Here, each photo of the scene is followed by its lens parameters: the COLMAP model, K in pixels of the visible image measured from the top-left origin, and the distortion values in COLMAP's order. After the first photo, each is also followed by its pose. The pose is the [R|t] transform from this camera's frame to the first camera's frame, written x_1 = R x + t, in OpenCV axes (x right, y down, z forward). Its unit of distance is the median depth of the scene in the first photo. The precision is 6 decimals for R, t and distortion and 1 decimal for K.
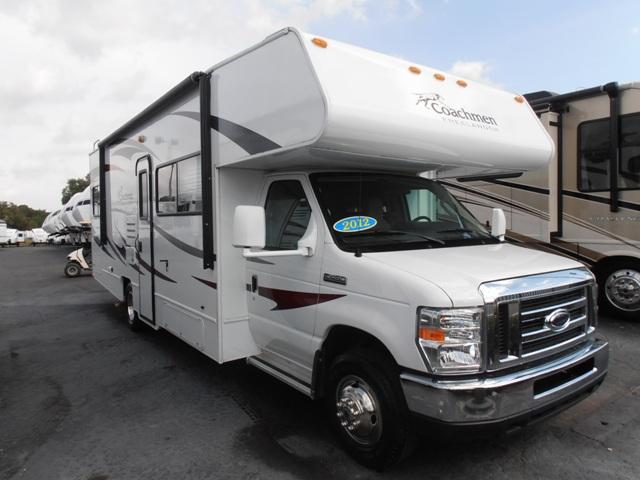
lens RADIAL K [[438.9, 0, 320.4], [0, 438.9, 237.8], [0, 0, 1]] dist [0.005461, -0.020386]
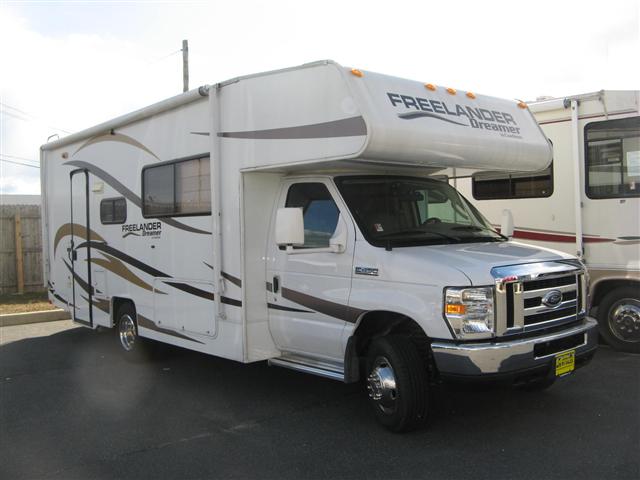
lens RADIAL K [[648.9, 0, 334.0], [0, 648.9, 238.9], [0, 0, 1]] dist [-0.029795, 0.000000]
pose [[0.992832, -0.014443, 0.118645, -0.232019], [0.016795, 0.999681, -0.018844, 0.035881], [-0.118335, 0.020701, 0.992758, -0.610441]]
